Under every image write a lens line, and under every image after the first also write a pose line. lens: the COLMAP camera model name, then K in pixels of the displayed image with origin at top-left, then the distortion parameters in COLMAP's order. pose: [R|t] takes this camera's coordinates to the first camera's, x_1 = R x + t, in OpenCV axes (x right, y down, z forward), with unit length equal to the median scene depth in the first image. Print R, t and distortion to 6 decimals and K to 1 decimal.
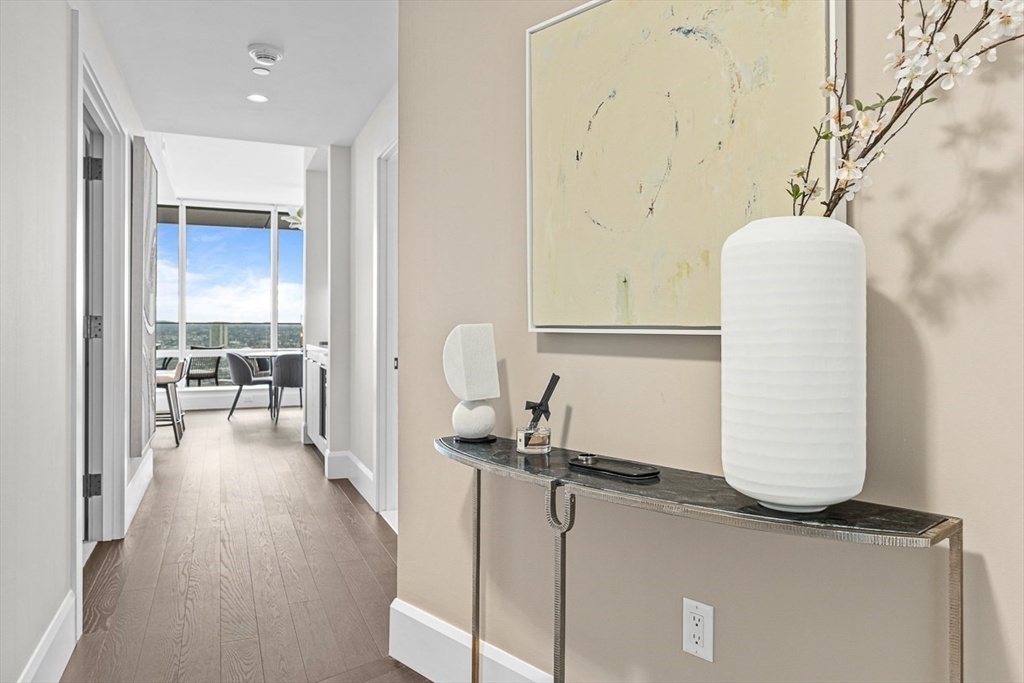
lens RADIAL K [[705.6, 0, 512.0], [0, 705.6, 341.5], [0, 0, 1]] dist [-0.008061, -0.001398]
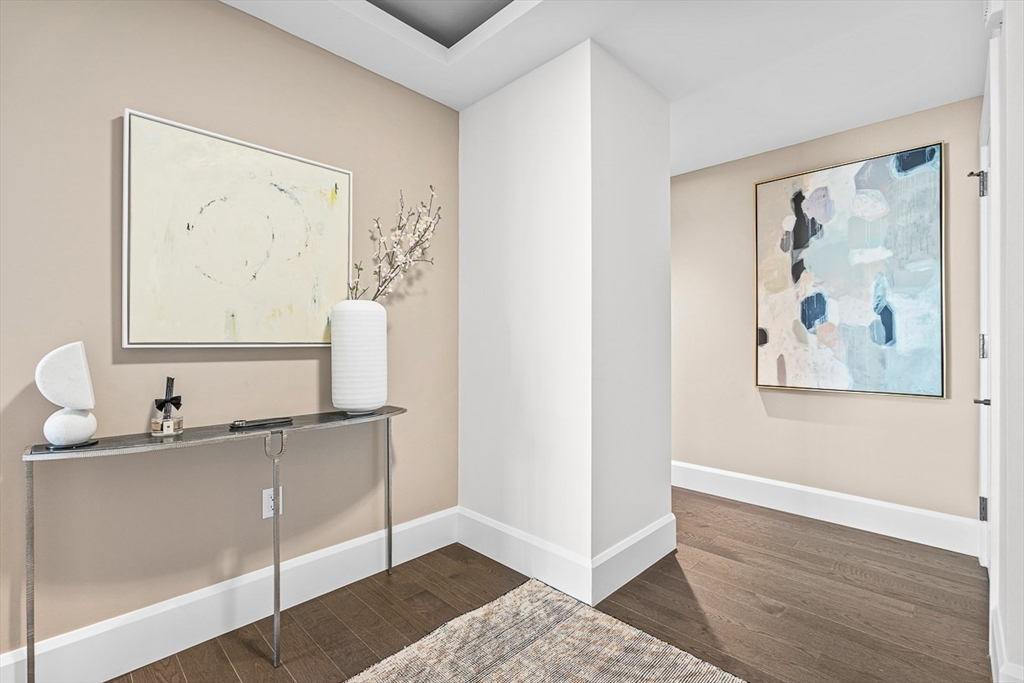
lens RADIAL K [[455.4, 0, 512.0], [0, 455.4, 341.5], [0, 0, 1]] dist [-0.000868, -0.000565]
pose [[-0.049566, -0.010131, 0.998719, -0.932472], [0.014262, 0.999839, 0.010850, -0.026567], [-0.998669, 0.014782, -0.049414, 0.395822]]
